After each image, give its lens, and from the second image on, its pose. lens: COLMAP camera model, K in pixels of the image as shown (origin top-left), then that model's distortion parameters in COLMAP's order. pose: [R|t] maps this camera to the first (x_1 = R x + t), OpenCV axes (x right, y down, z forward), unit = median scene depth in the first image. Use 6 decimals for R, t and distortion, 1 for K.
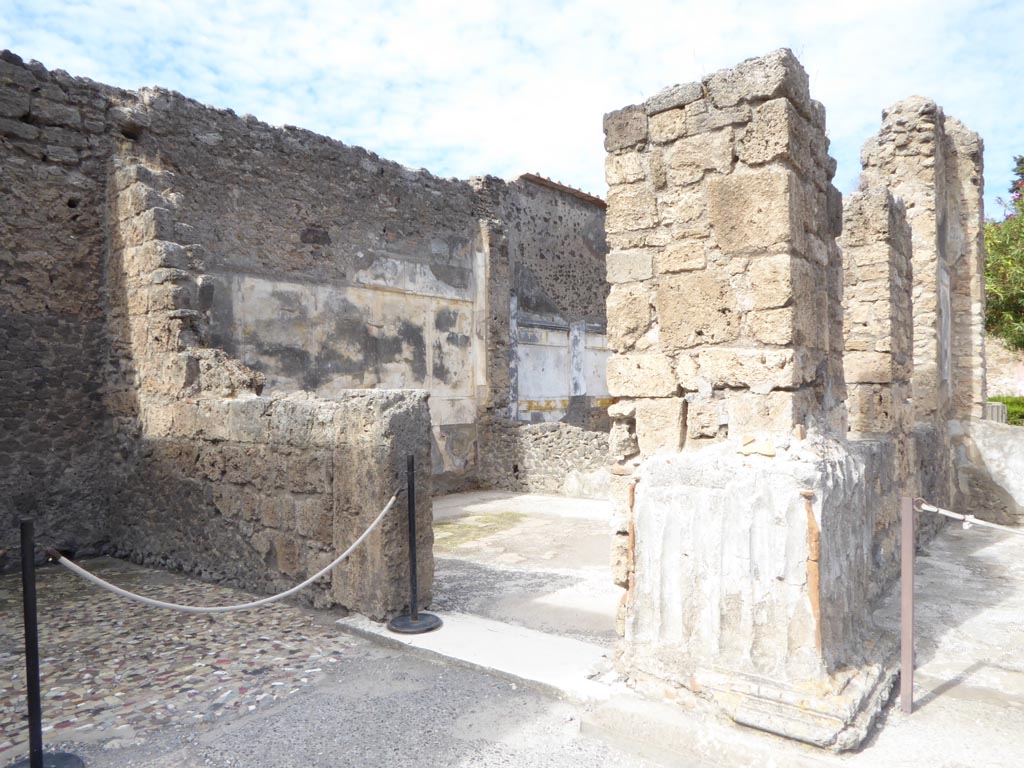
lens RADIAL K [[725.4, 0, 513.7], [0, 725.4, 382.8], [0, 0, 1]] dist [-0.046341, 0.022670]
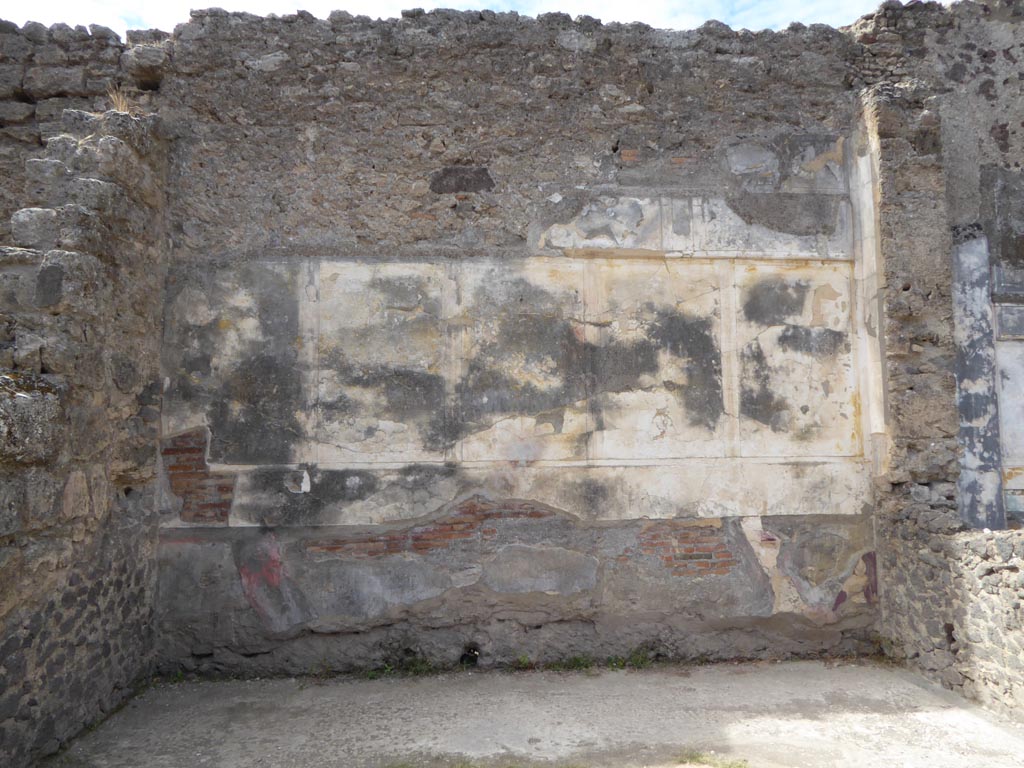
lens RADIAL K [[725.4, 0, 514.2], [0, 725.4, 381.0], [0, 0, 1]] dist [-0.046341, 0.022670]
pose [[0.668237, -0.051301, -0.742177, 0.159394], [0.005307, 0.997923, -0.064201, -0.002048], [0.743929, 0.038963, 0.667122, 0.574672]]
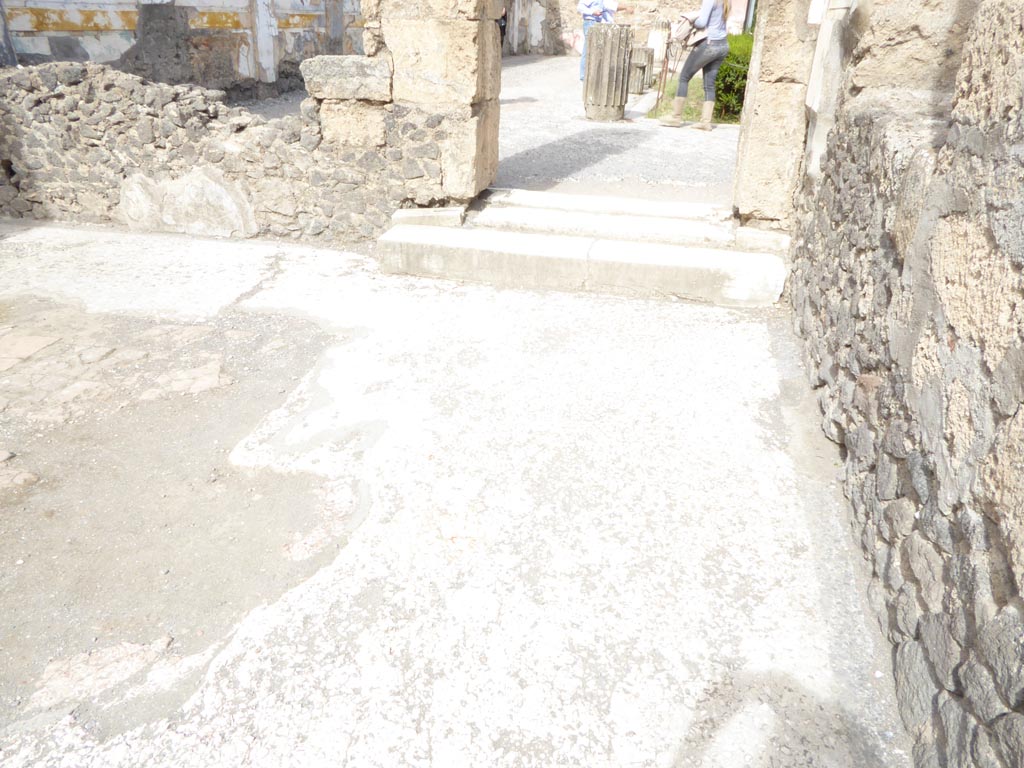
lens RADIAL K [[725.4, 0, 515.1], [0, 725.4, 384.2], [0, 0, 1]] dist [-0.046341, 0.022670]
pose [[0.905461, -0.153805, 0.395581, 0.102774], [-0.049416, 0.887489, 0.458171, 0.017505], [-0.421543, -0.434404, 0.795986, 0.473964]]
